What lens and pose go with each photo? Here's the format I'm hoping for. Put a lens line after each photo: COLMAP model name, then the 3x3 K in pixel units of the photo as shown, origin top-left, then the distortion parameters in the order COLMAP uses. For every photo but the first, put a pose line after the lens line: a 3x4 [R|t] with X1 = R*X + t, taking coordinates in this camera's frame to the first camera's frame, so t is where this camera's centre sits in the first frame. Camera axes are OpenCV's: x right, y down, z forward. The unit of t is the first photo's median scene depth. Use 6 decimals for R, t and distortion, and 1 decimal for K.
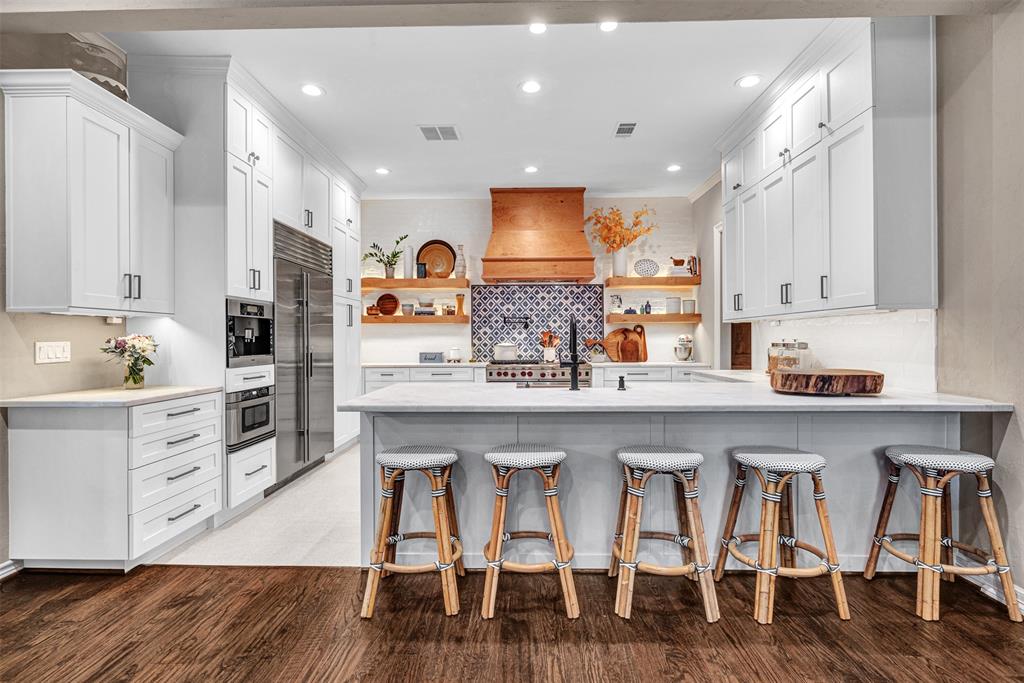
lens RADIAL K [[527.7, 0, 512.9], [0, 527.7, 340.1], [0, 0, 1]] dist [0.001493, 0.001078]
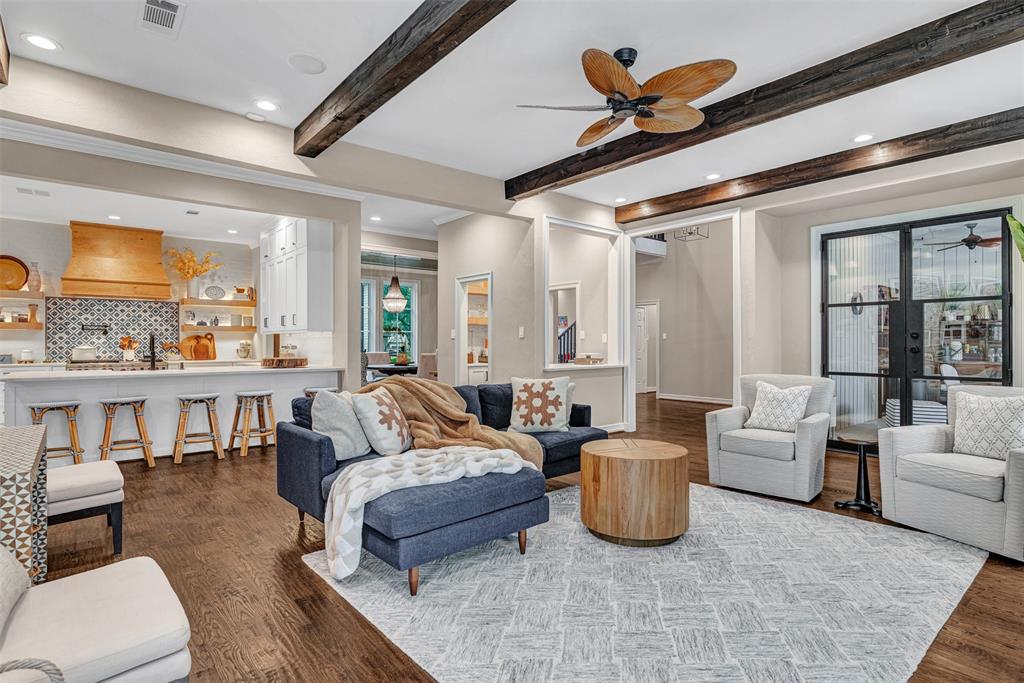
lens RADIAL K [[527.7, 0, 520.0], [0, 527.7, 341.5], [0, 0, 1]] dist [0.001493, 0.001078]
pose [[0.748304, 0.005421, 0.663334, -0.069781], [-0.002039, 0.999981, -0.005872, -0.000521], [-0.663353, 0.003041, 0.748300, -0.577978]]
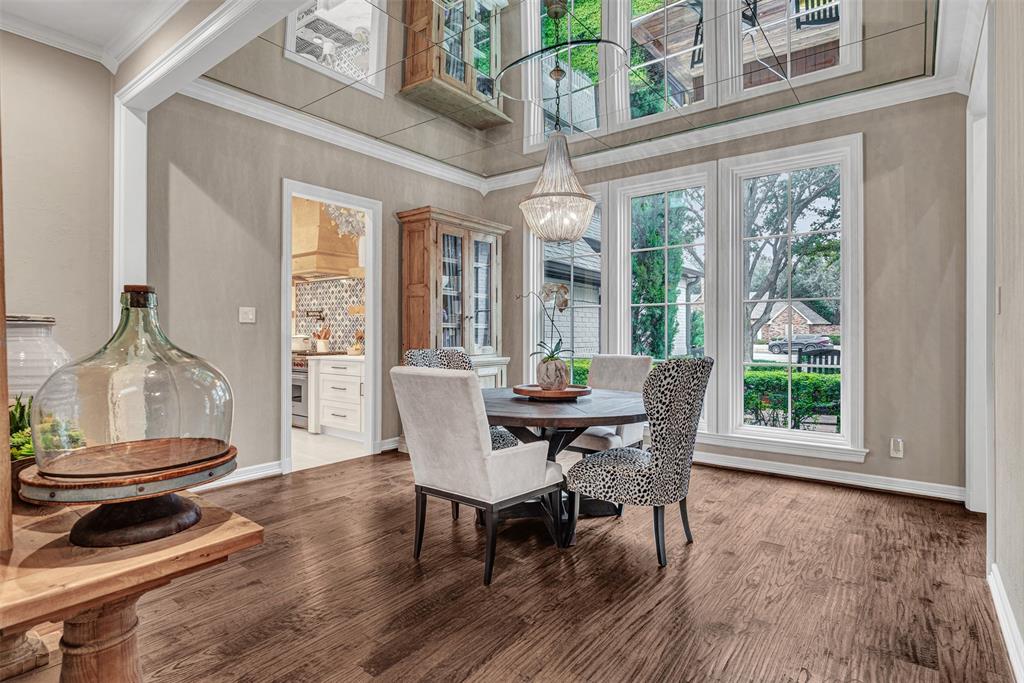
lens RADIAL K [[527.7, 0, 511.6], [0, 527.7, 334.0], [0, 0, 1]] dist [0.001493, 0.001078]
pose [[0.802540, 0.009078, -0.596529, 0.983725], [-0.005895, 0.999956, 0.007286, -0.006325], [0.596569, -0.002331, 0.802558, 0.374871]]
